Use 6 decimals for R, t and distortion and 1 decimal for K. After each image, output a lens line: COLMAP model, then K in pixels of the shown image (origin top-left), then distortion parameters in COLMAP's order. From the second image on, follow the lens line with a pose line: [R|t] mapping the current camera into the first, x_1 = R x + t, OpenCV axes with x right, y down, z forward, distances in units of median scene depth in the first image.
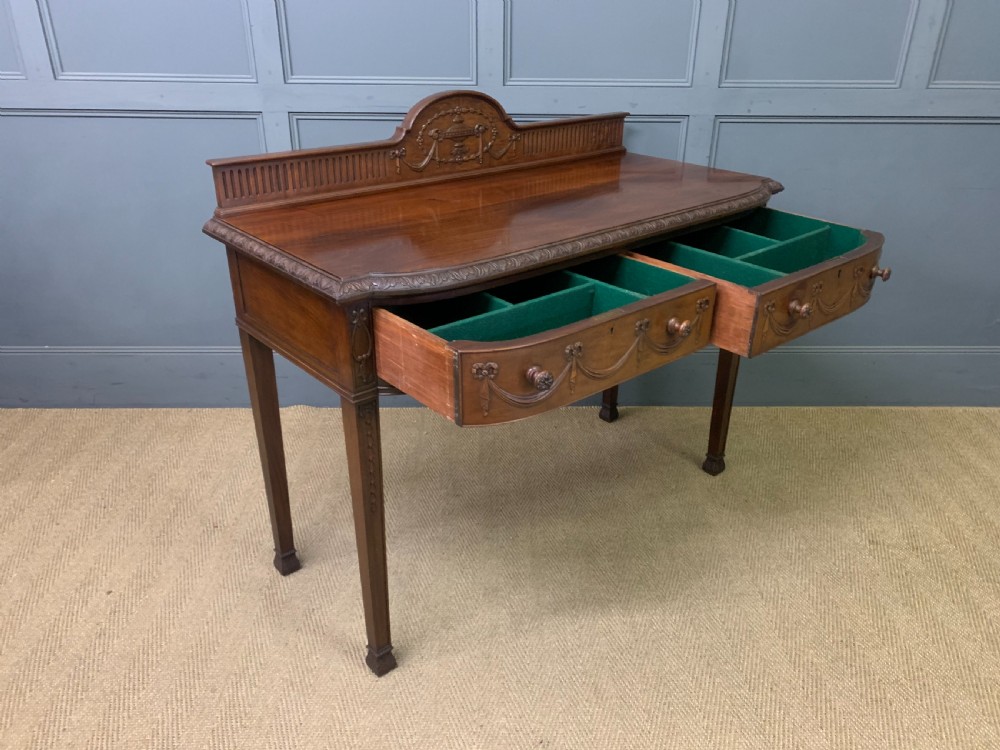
lens RADIAL K [[771.5, 0, 496.5], [0, 771.5, 381.6], [0, 0, 1]] dist [0.029615, -0.024693]
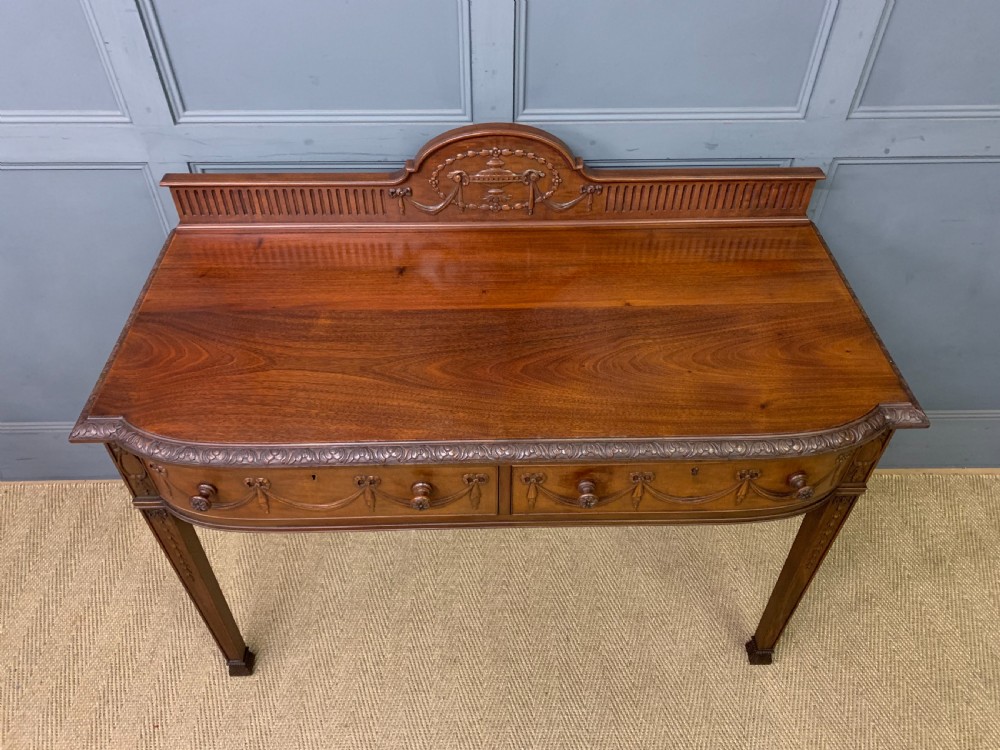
lens RADIAL K [[771.5, 0, 498.1], [0, 771.5, 370.2], [0, 0, 1]] dist [0.029615, -0.024693]
pose [[0.776404, 0.435400, -0.455657, 0.384323], [-0.276192, 0.884933, 0.374982, -0.439212], [0.566493, -0.165289, 0.807320, 0.349874]]
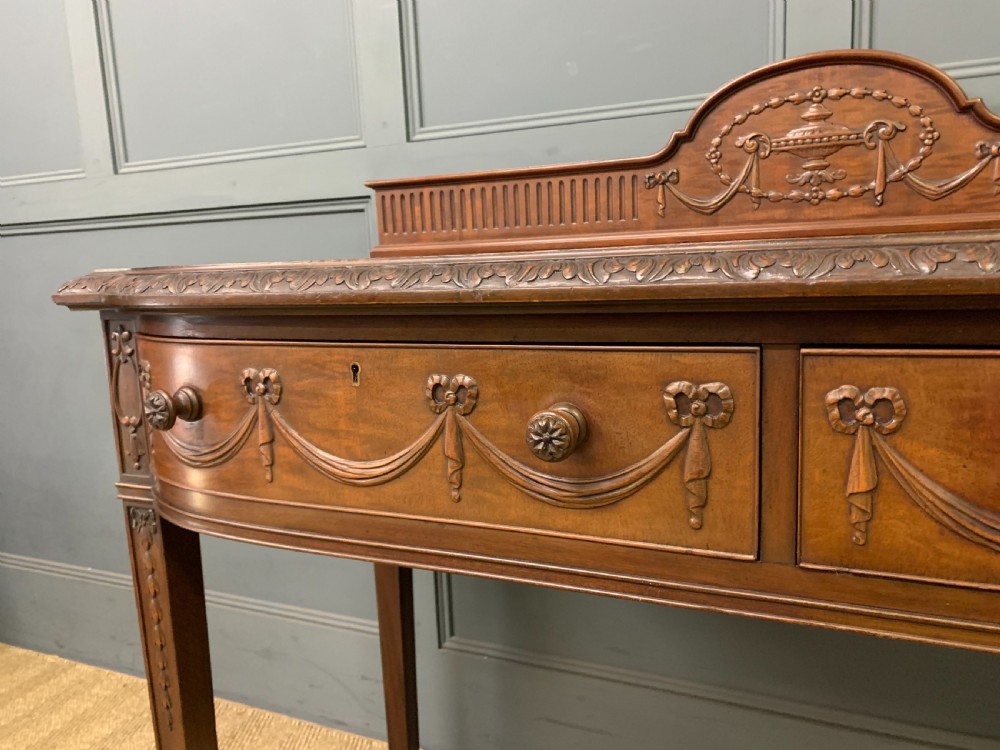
lens RADIAL K [[771.5, 0, 492.4], [0, 771.5, 373.5], [0, 0, 1]] dist [0.029615, -0.024693]
pose [[0.426970, 0.113520, -0.897112, 0.312611], [-0.357146, 0.932602, -0.051969, -0.089739], [0.830748, 0.342589, 0.438736, 0.669774]]
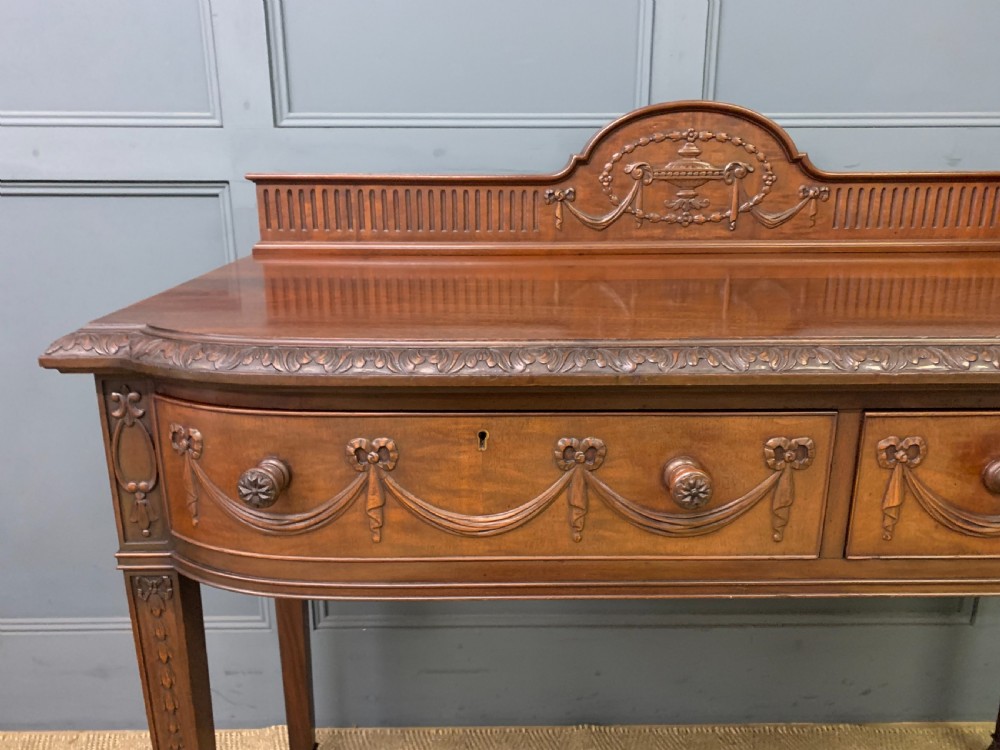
lens RADIAL K [[771.5, 0, 497.3], [0, 771.5, 379.4], [0, 0, 1]] dist [0.029615, -0.024693]
pose [[0.771206, 0.166695, -0.614373, 0.222266], [-0.275058, 0.957623, -0.085446, -0.084591], [0.574094, 0.234884, 0.784376, 0.497966]]
